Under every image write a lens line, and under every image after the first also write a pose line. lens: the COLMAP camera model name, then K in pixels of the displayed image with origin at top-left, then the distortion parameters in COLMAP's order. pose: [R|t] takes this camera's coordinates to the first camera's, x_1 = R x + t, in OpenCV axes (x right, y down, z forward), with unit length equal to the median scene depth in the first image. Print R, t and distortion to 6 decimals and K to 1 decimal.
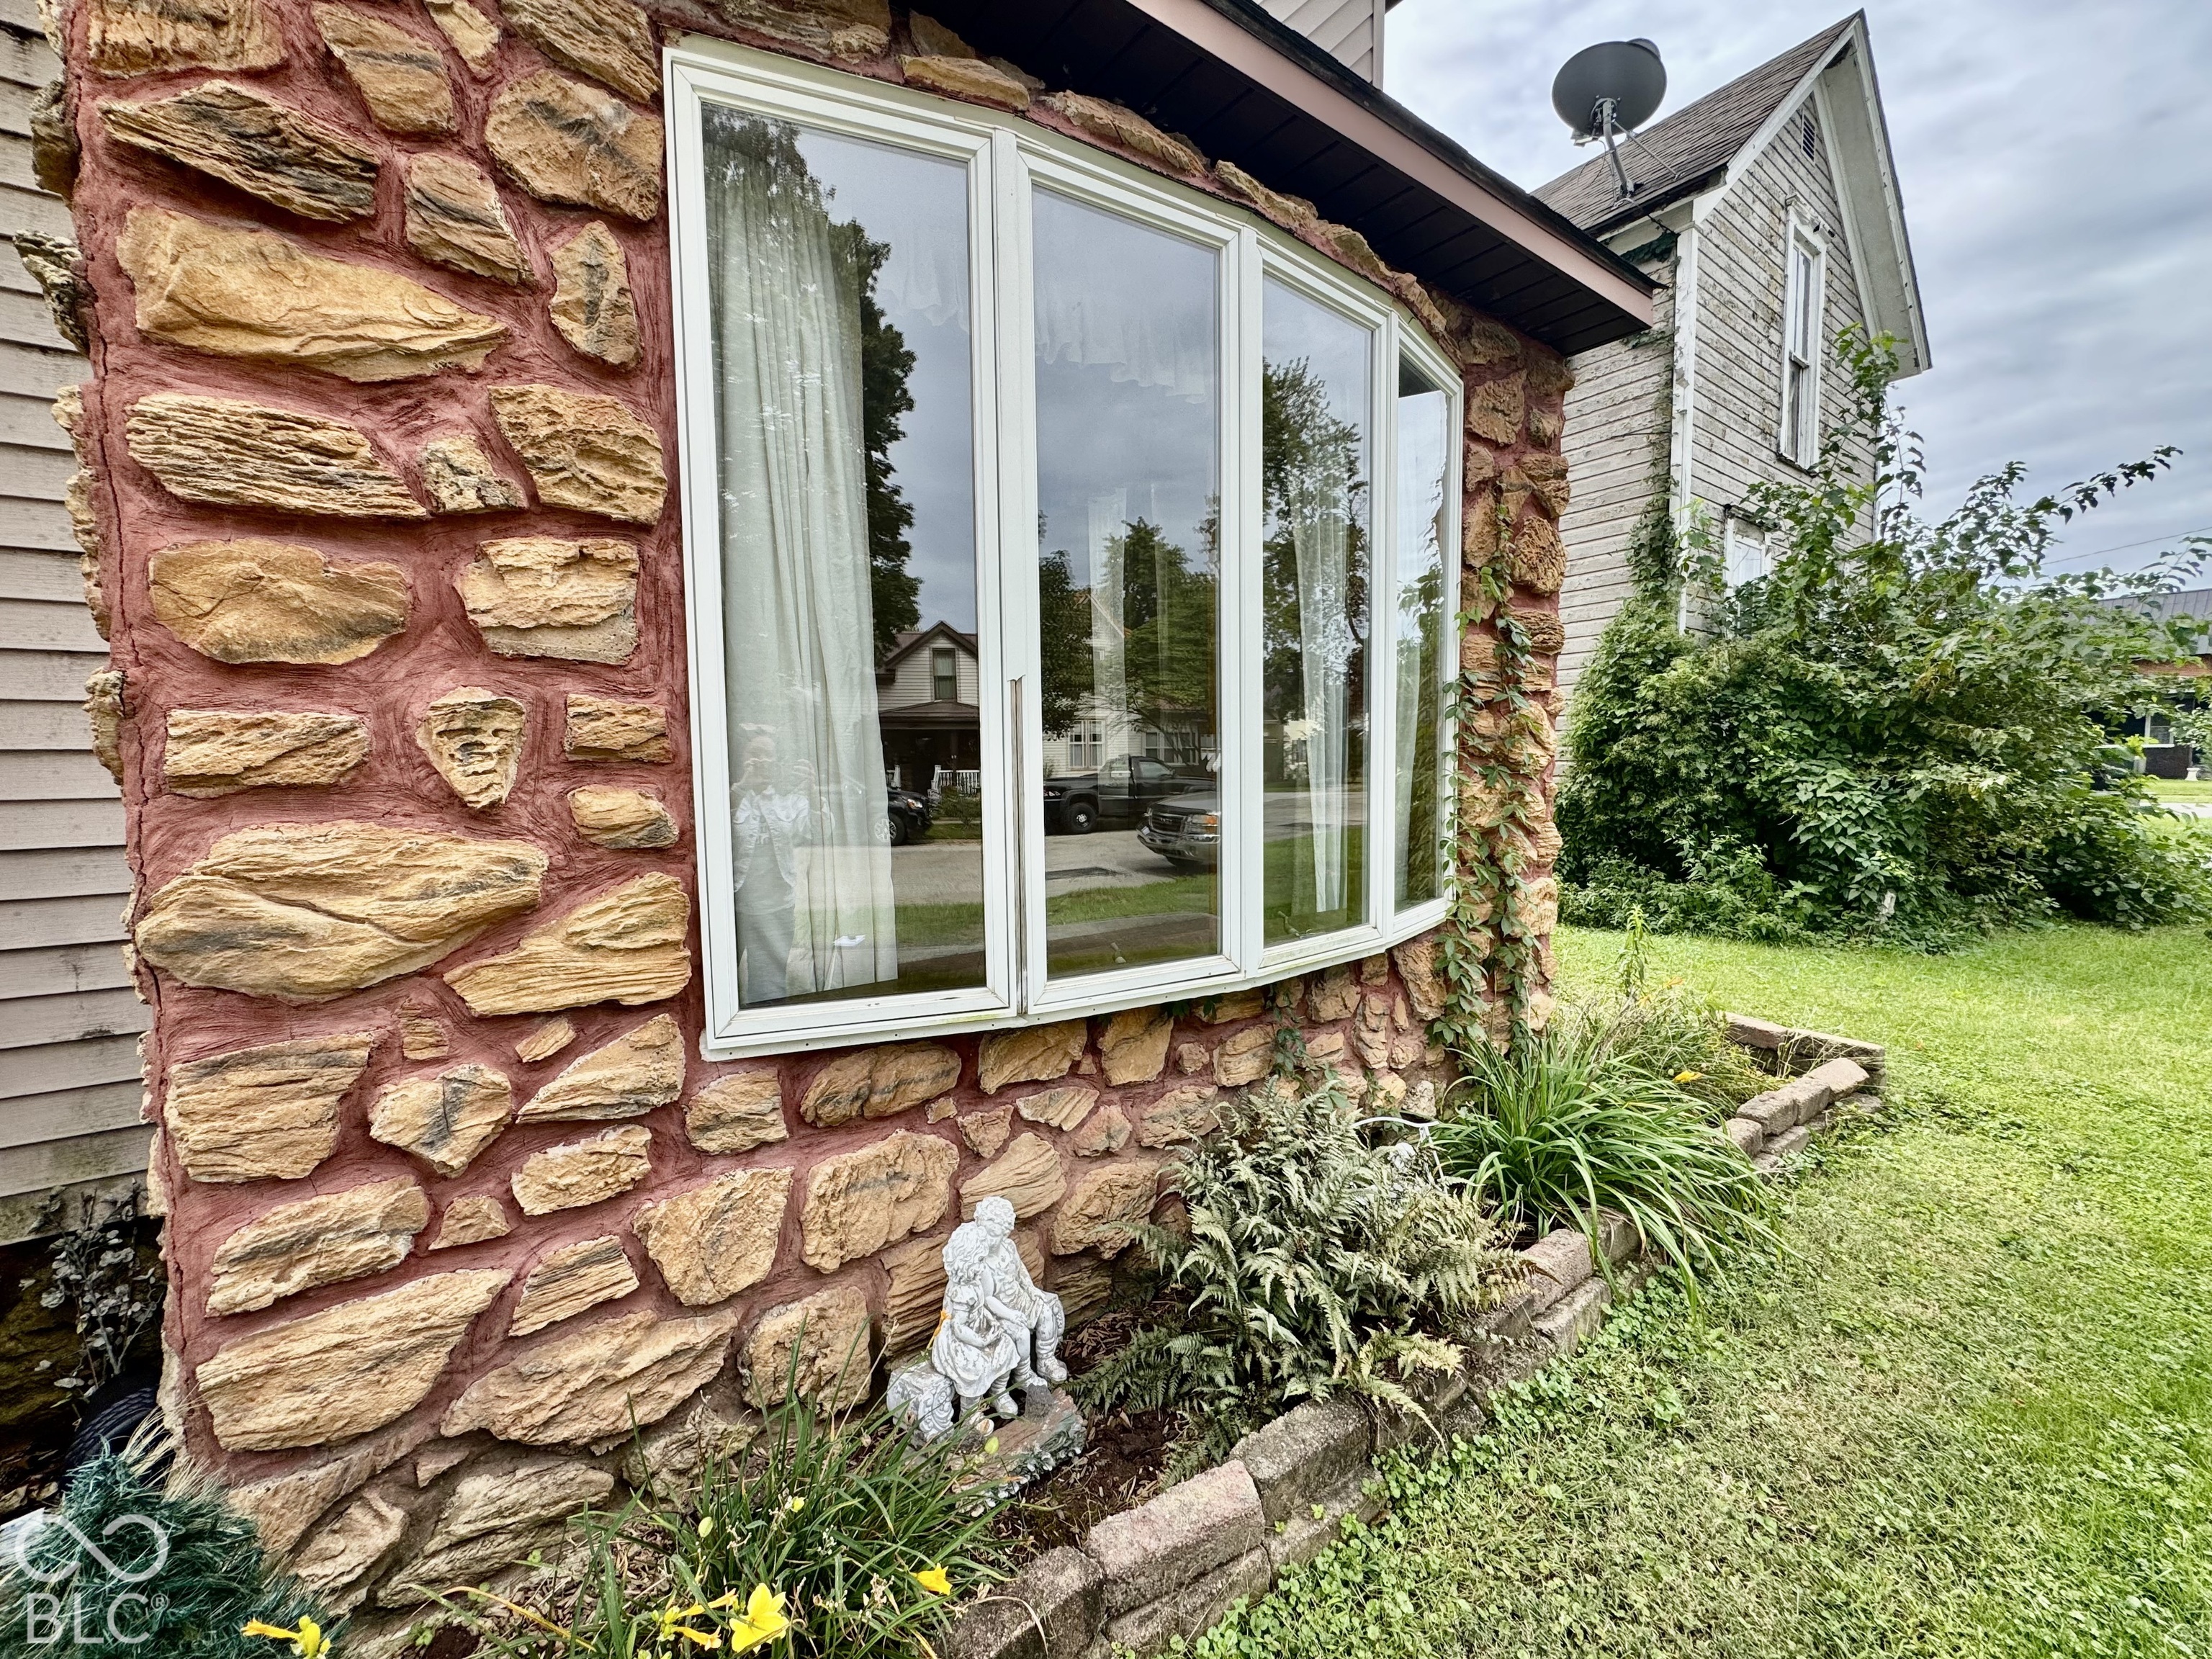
lens RADIAL K [[881.0, 0, 1103.1], [0, 881.0, 826.2], [0, 0, 1]] dist [-0.004104, -0.000222]
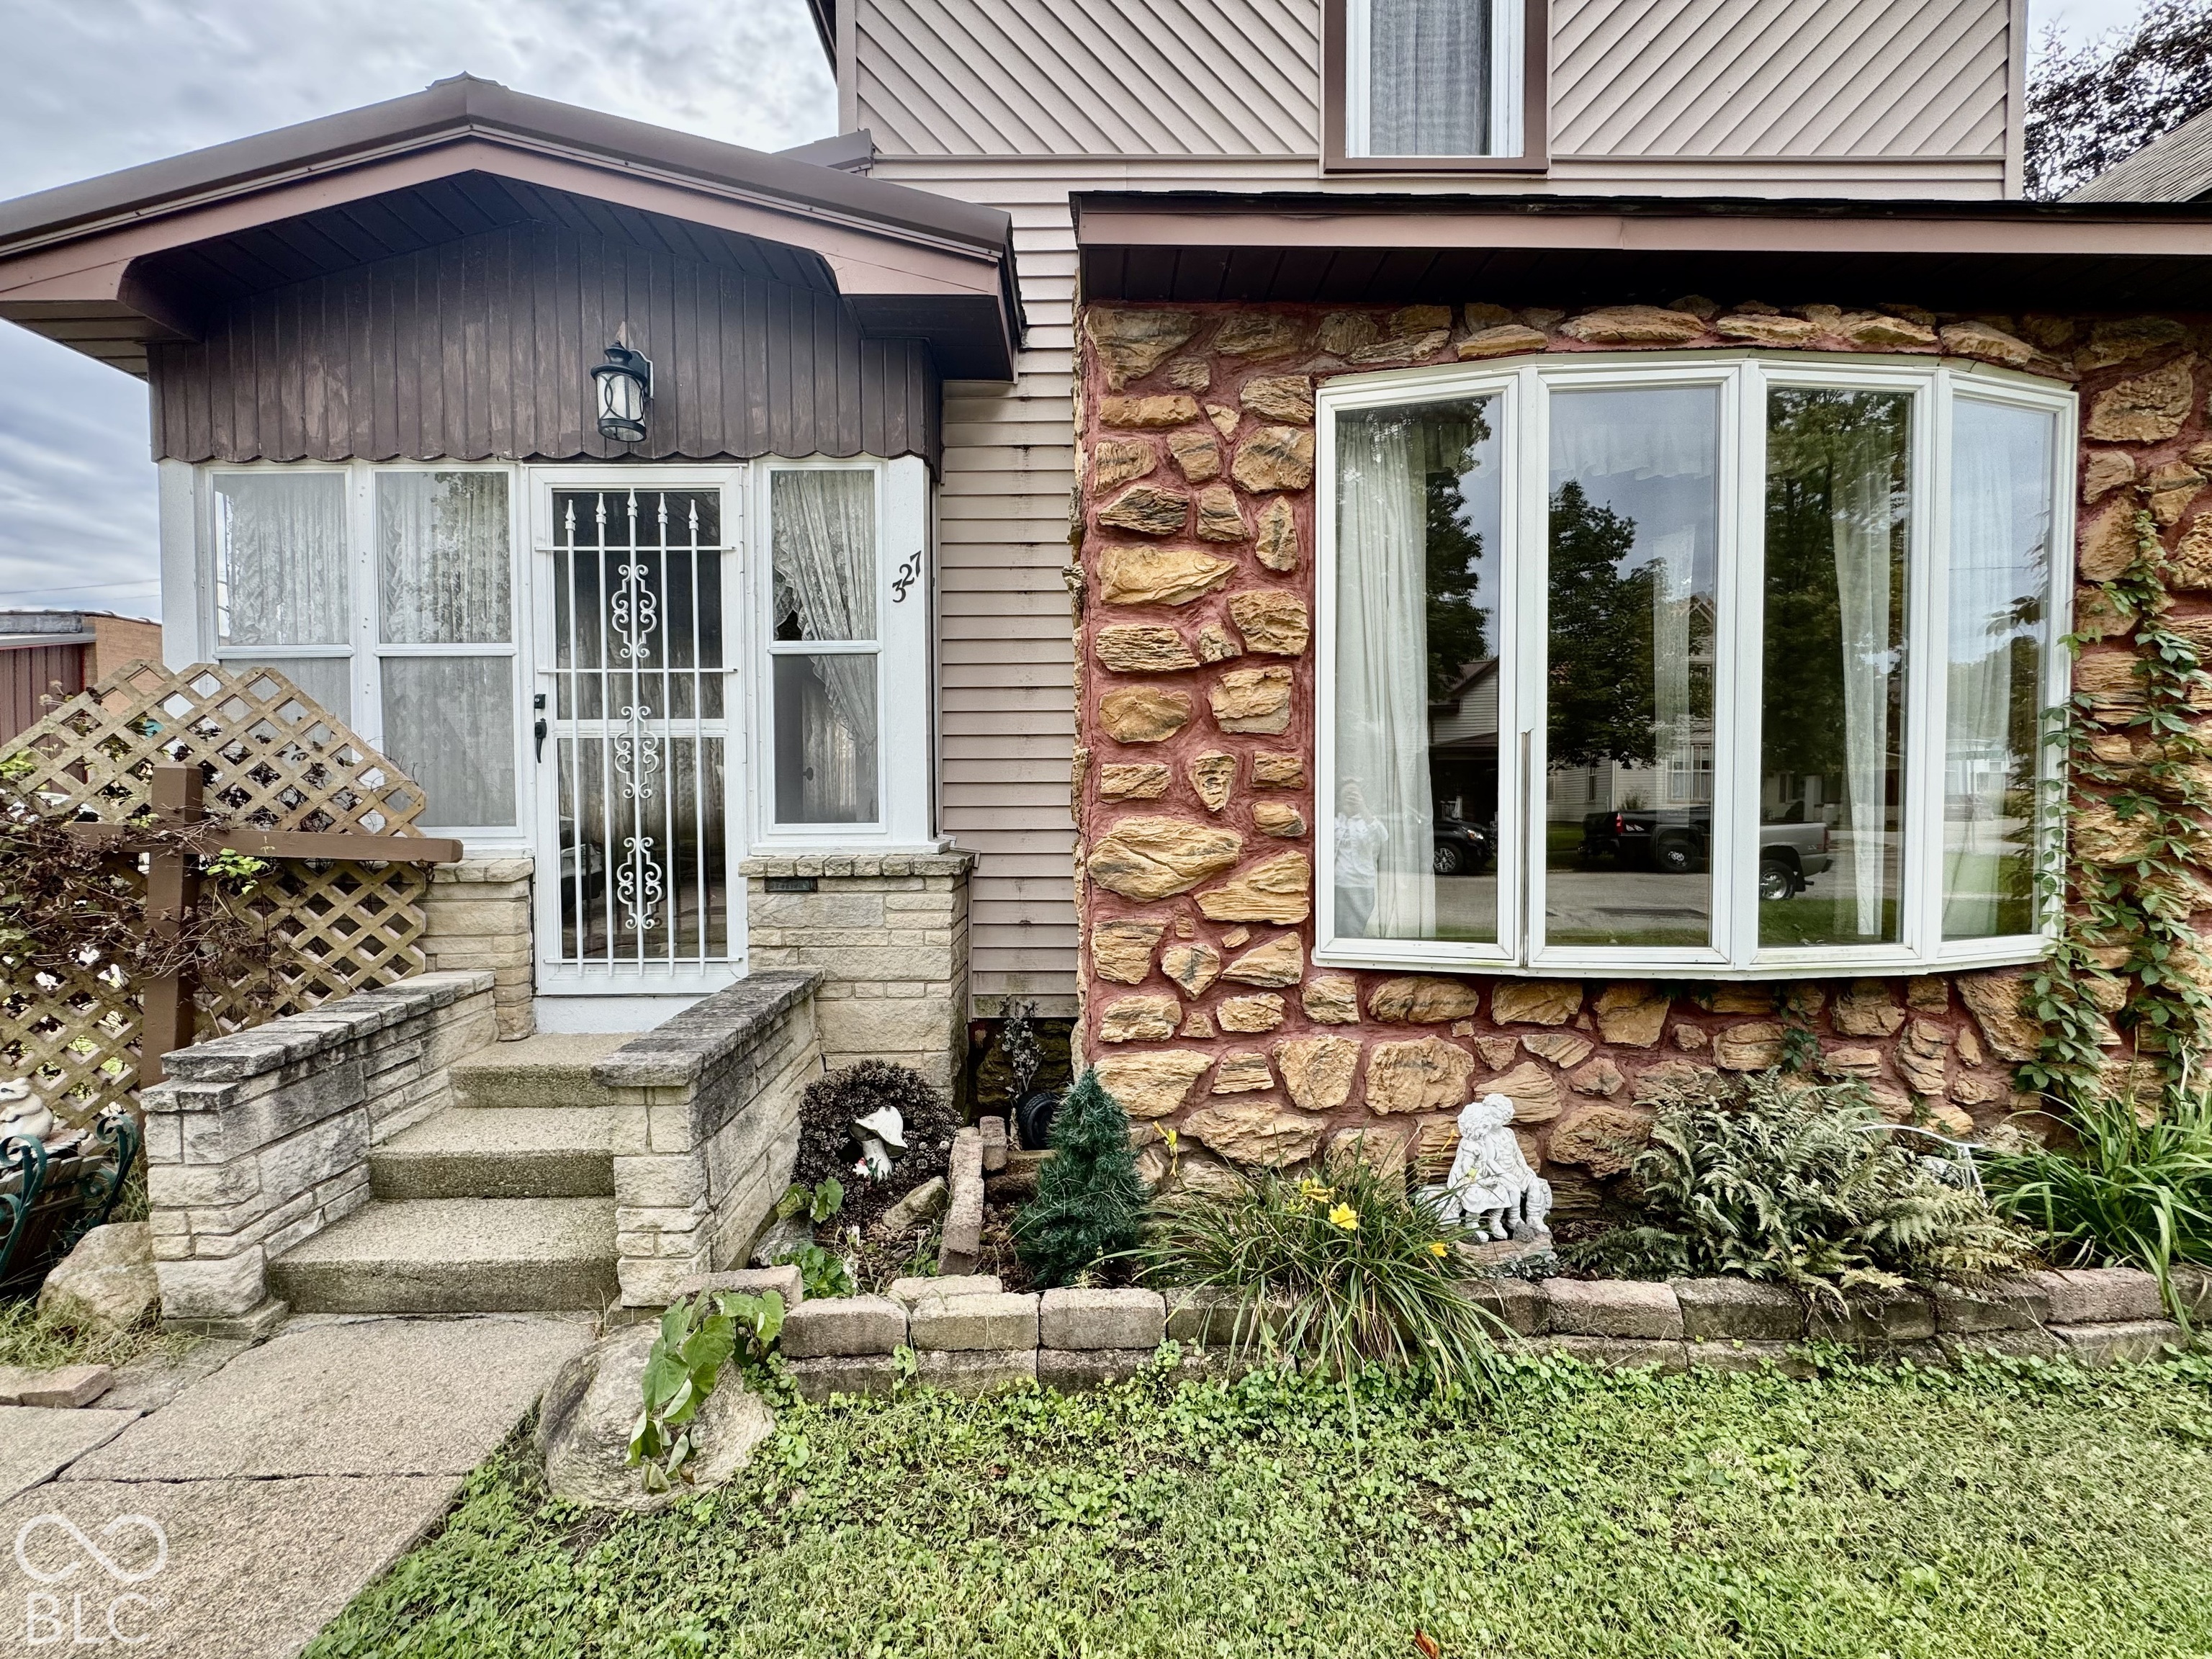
lens RADIAL K [[884.3, 0, 1106.0], [0, 884.3, 829.5], [0, 0, 1]] dist [-0.002277, 0.000081]
pose [[0.820108, 0.027030, -0.571570, 0.177596], [-0.045132, 0.998827, -0.017521, 0.052812], [0.570426, 0.040165, 0.820366, -0.610143]]
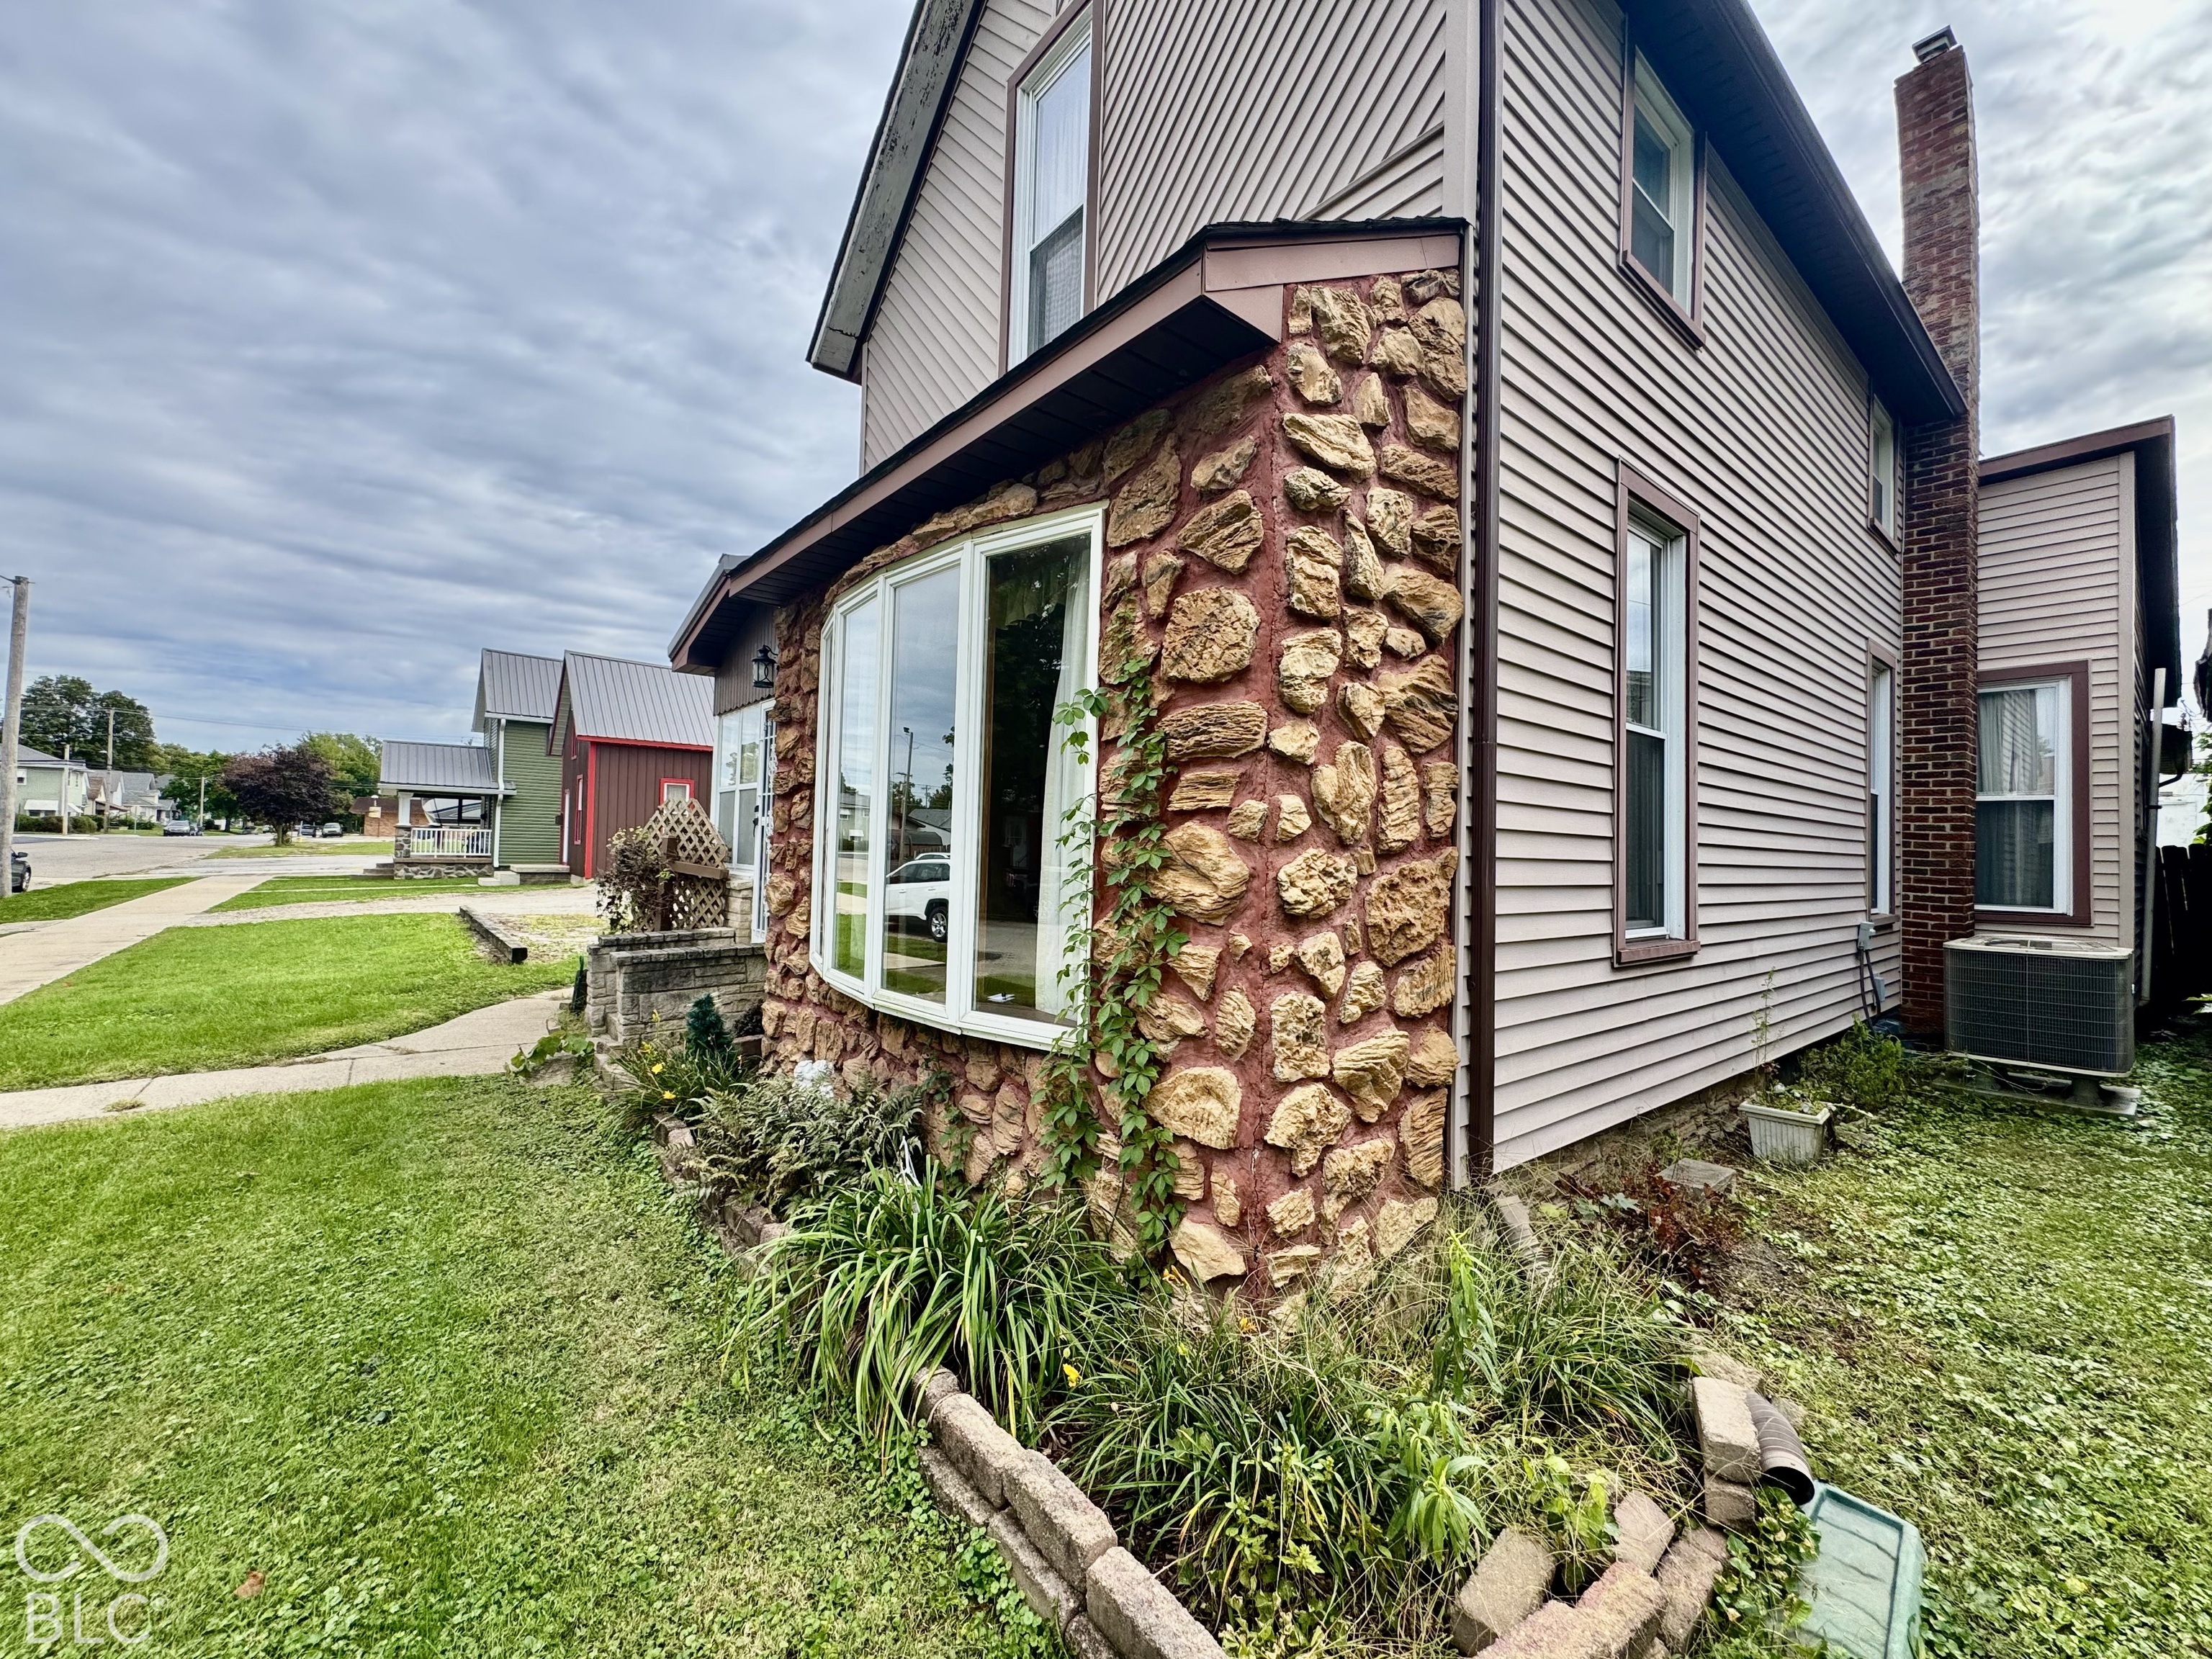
lens RADIAL K [[896.0, 0, 1102.4], [0, 896.0, 825.9], [0, 0, 1]] dist [0.000820, 0.000091]
pose [[0.058700, -0.011115, -0.998214, 2.382118], [-0.103297, 0.994503, -0.017148, -0.221216], [0.992917, 0.104119, 0.057229, 1.652709]]
